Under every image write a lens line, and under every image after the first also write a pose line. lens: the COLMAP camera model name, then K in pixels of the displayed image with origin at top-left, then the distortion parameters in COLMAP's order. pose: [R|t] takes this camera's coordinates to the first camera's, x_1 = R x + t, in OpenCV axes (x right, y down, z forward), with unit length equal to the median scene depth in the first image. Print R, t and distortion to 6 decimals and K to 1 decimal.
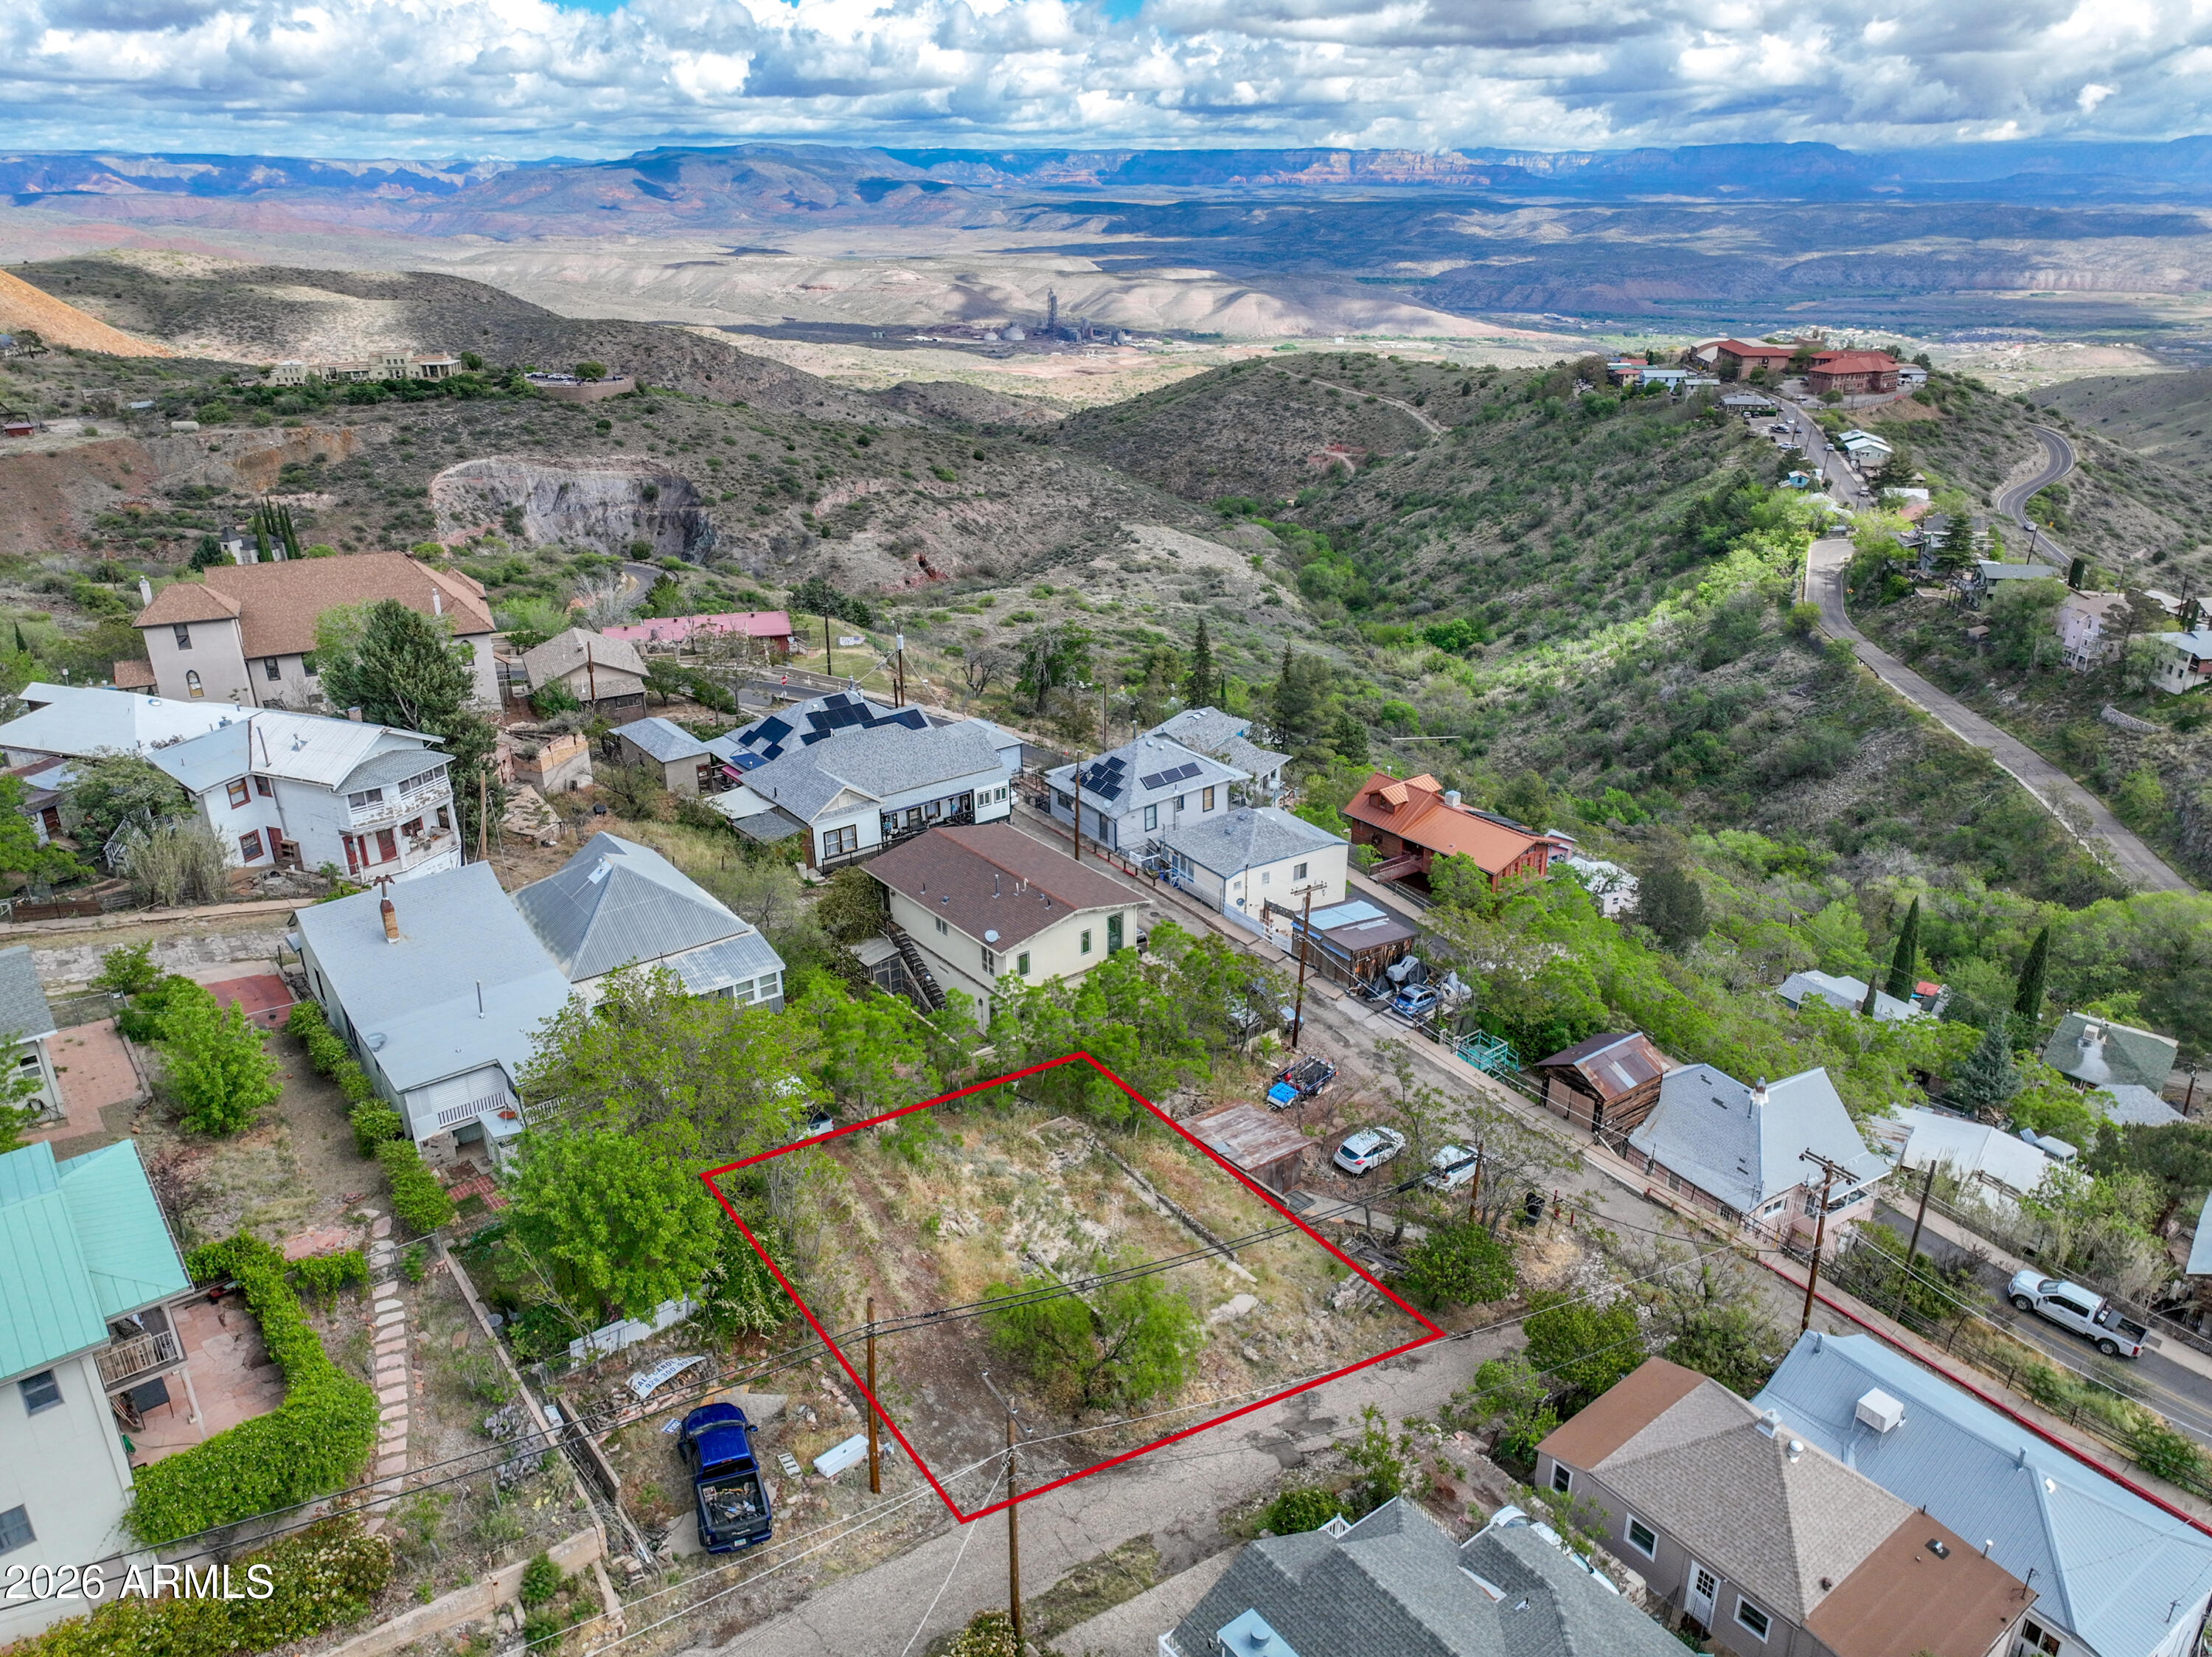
lens RADIAL K [[1554.0, 0, 1109.1], [0, 1554.0, 825.0], [0, 0, 1]] dist [-0.000219, 0.019773]
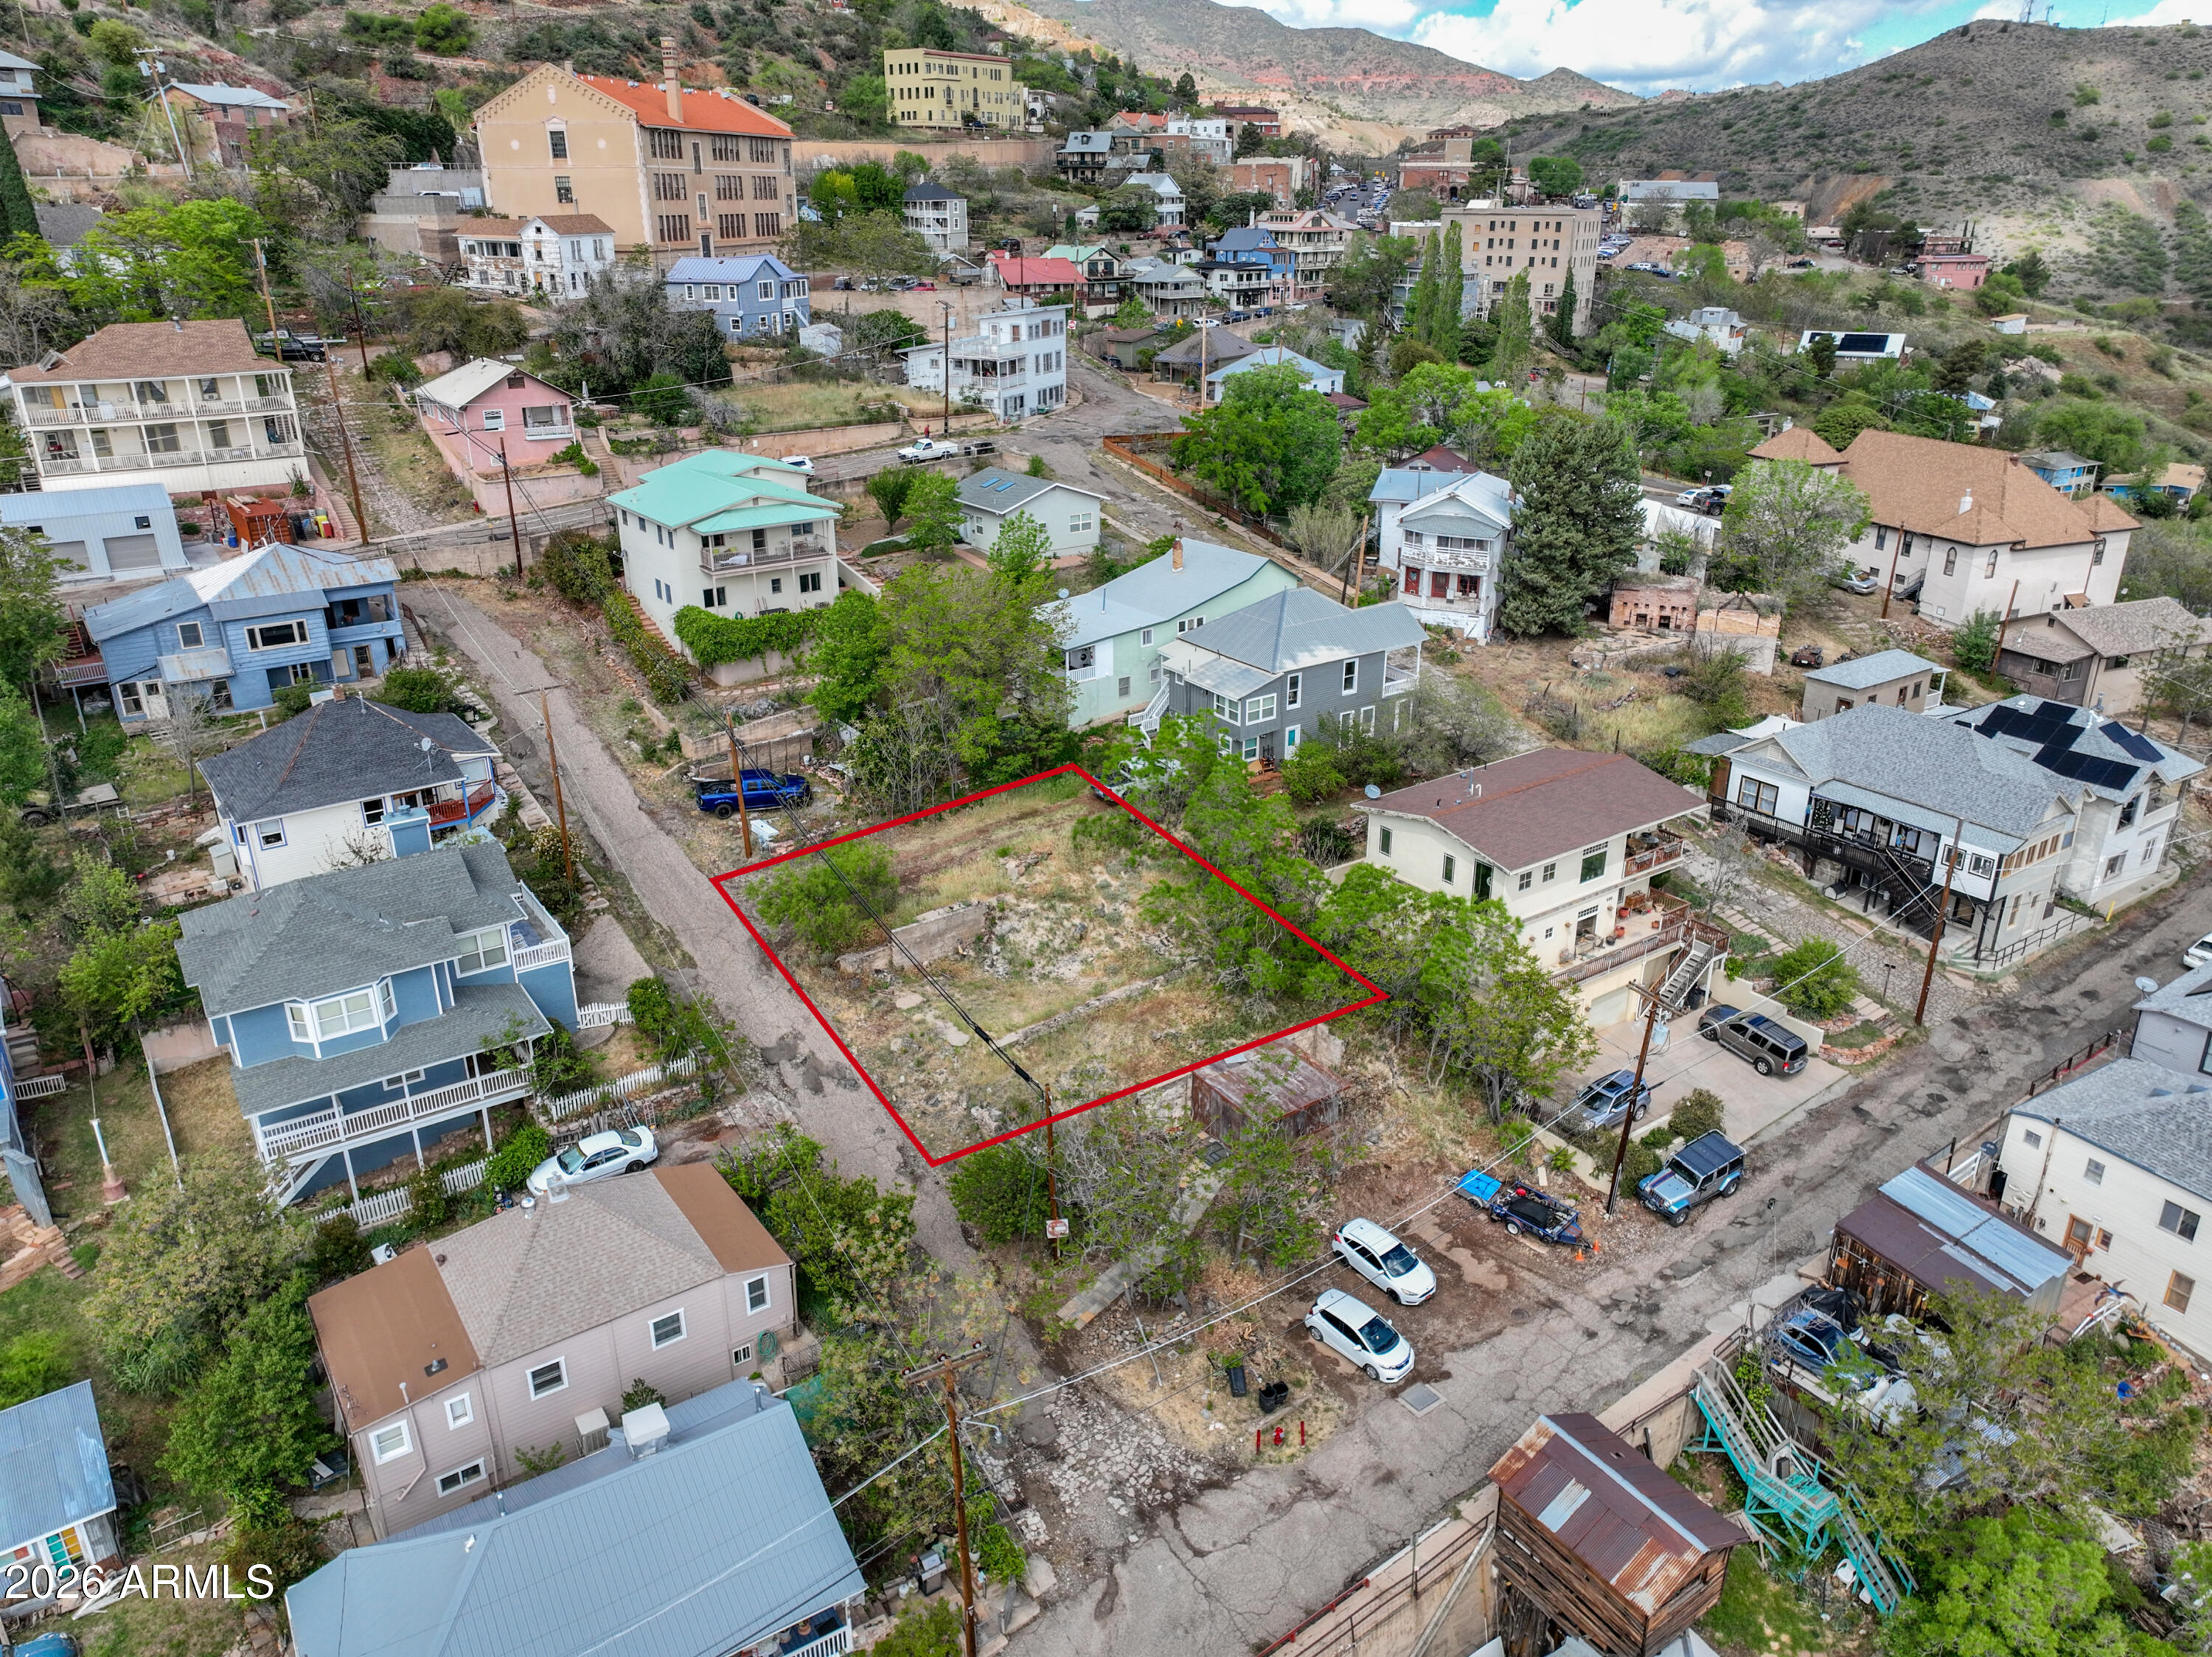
lens RADIAL K [[1554.0, 0, 1106.4], [0, 1554.0, 819.8], [0, 0, 1]] dist [-0.000219, 0.019773]
pose [[-0.052928, 0.380732, -0.923169, 0.138877], [-0.378286, 0.847922, 0.371387, -0.034882], [0.924174, 0.368879, 0.099147, 0.129114]]
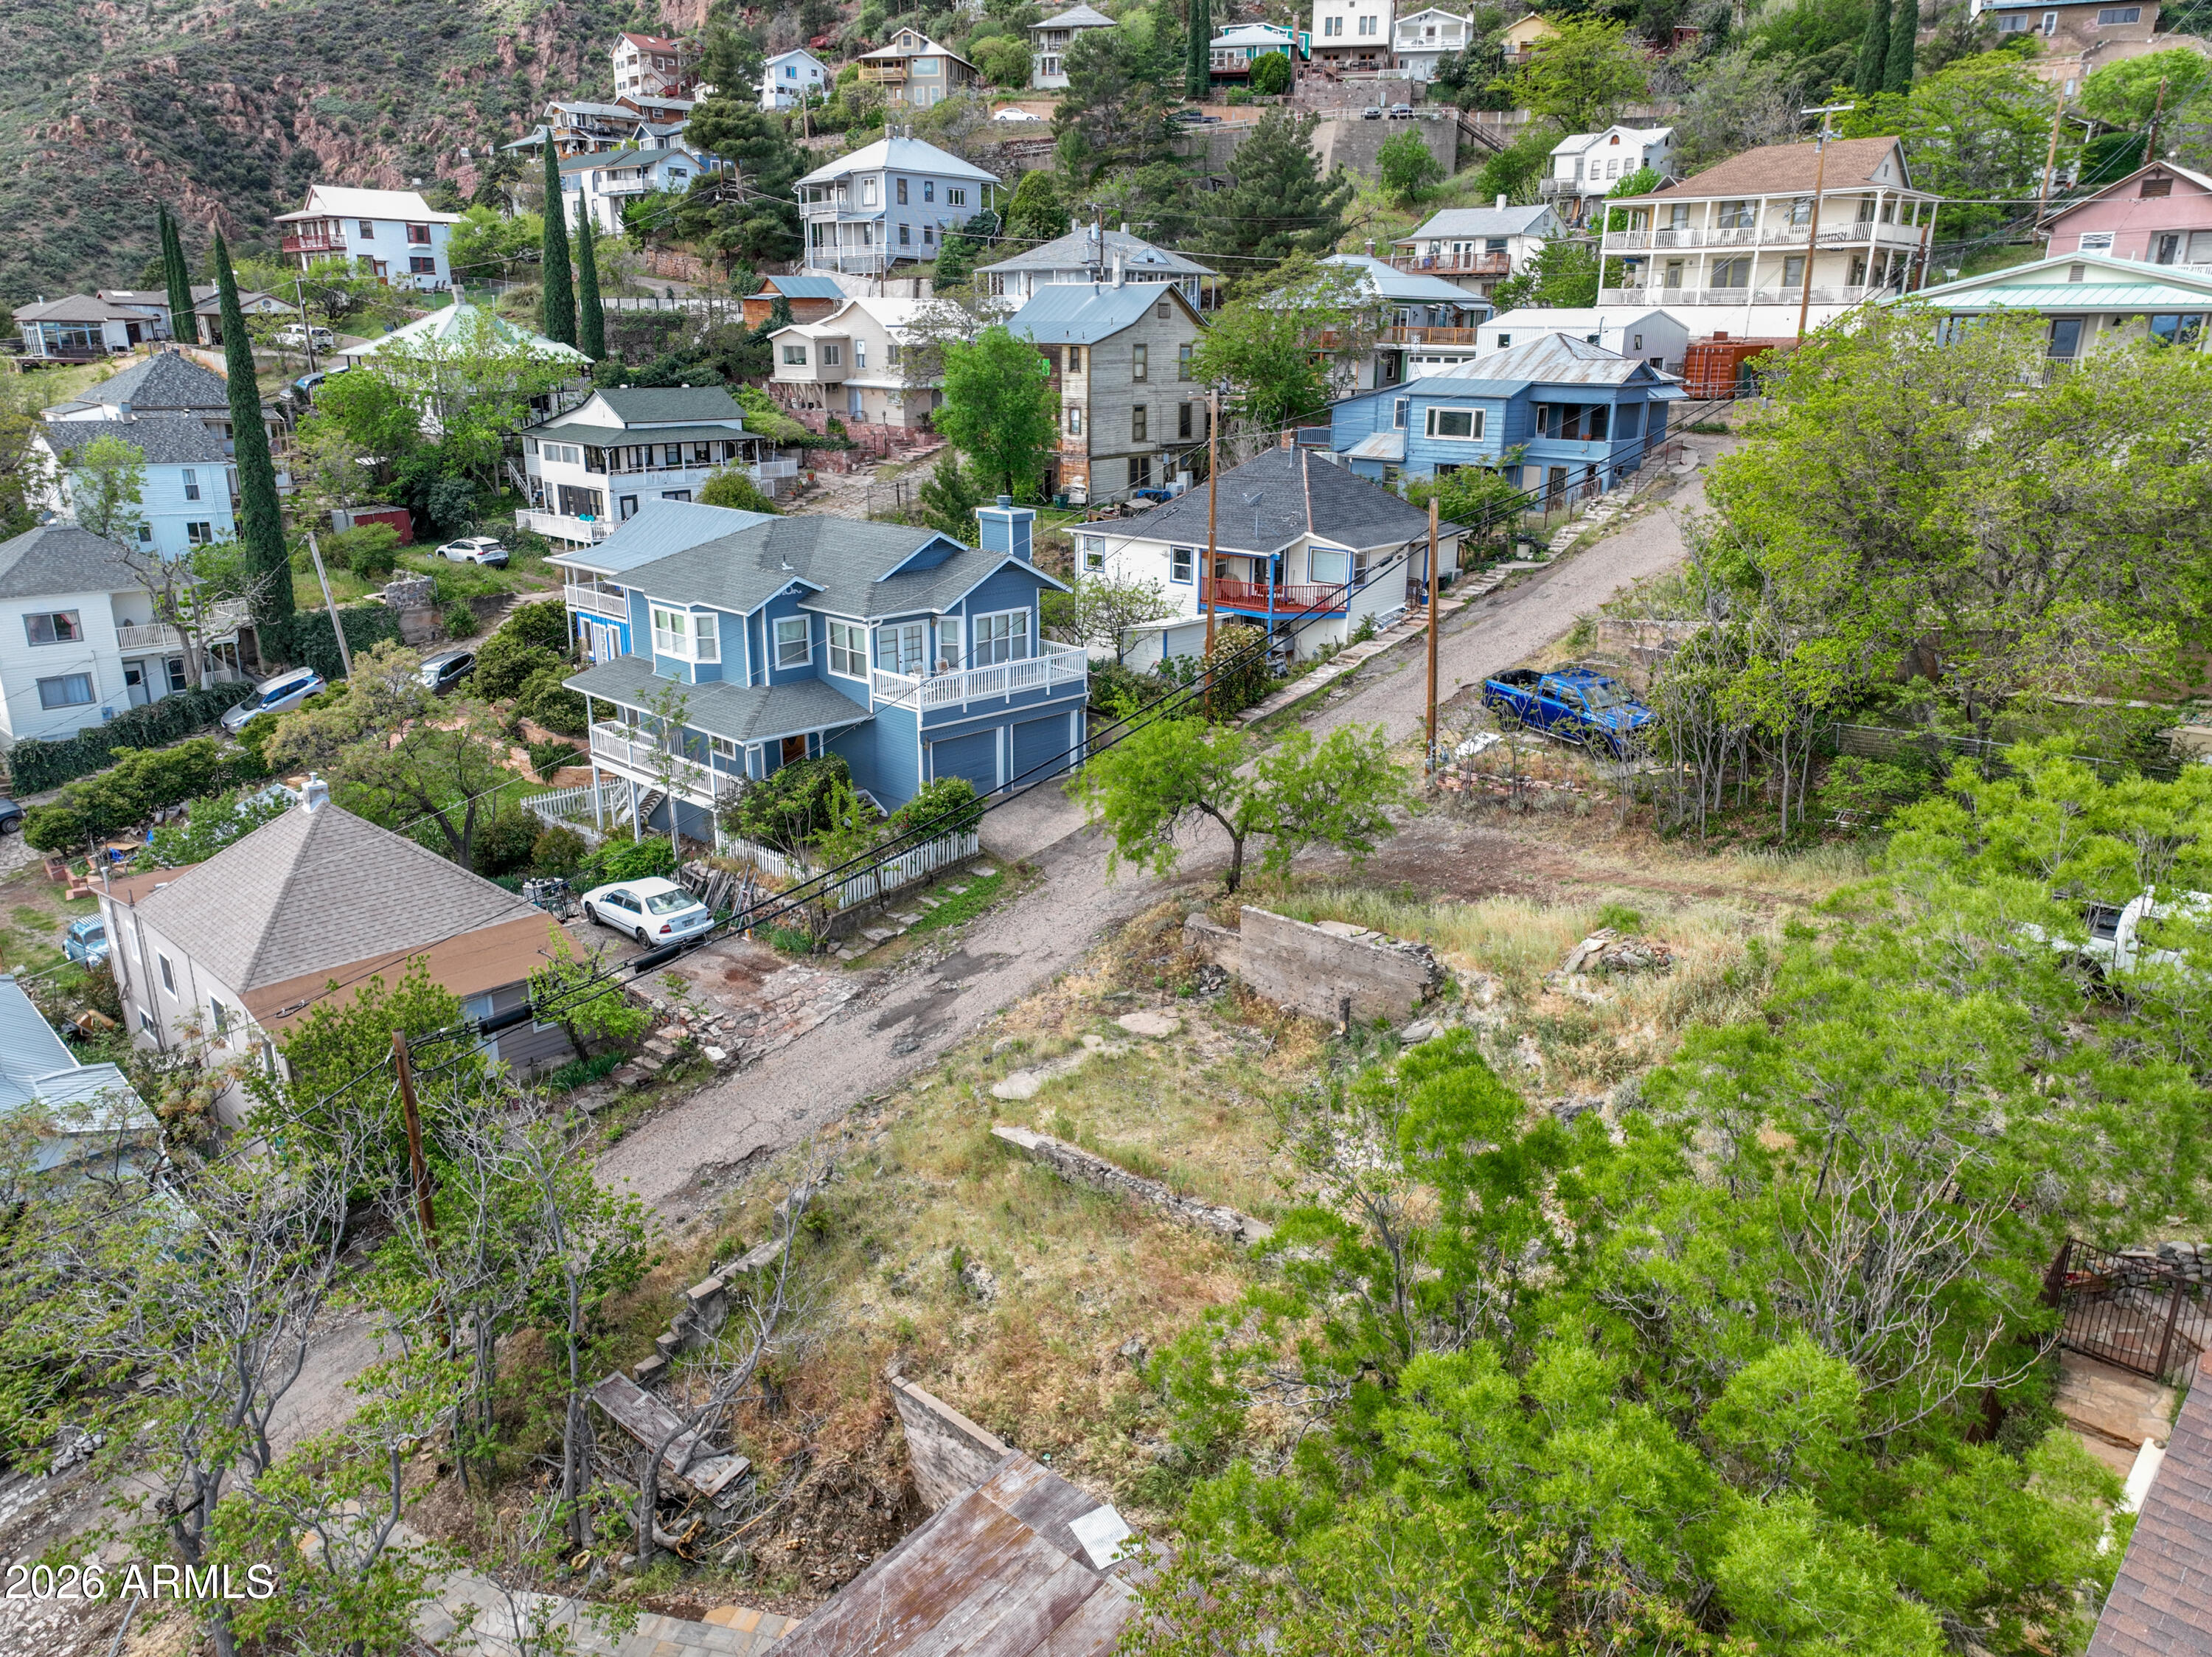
lens RADIAL K [[1554.0, 0, 1107.7], [0, 1554.0, 825.7], [0, 0, 1]] dist [-0.000219, 0.019773]
pose [[-0.989729, 0.042318, -0.136551, 0.017103], [-0.056061, 0.763781, 0.643036, -0.012244], [0.131507, 0.644087, -0.753564, 0.184430]]
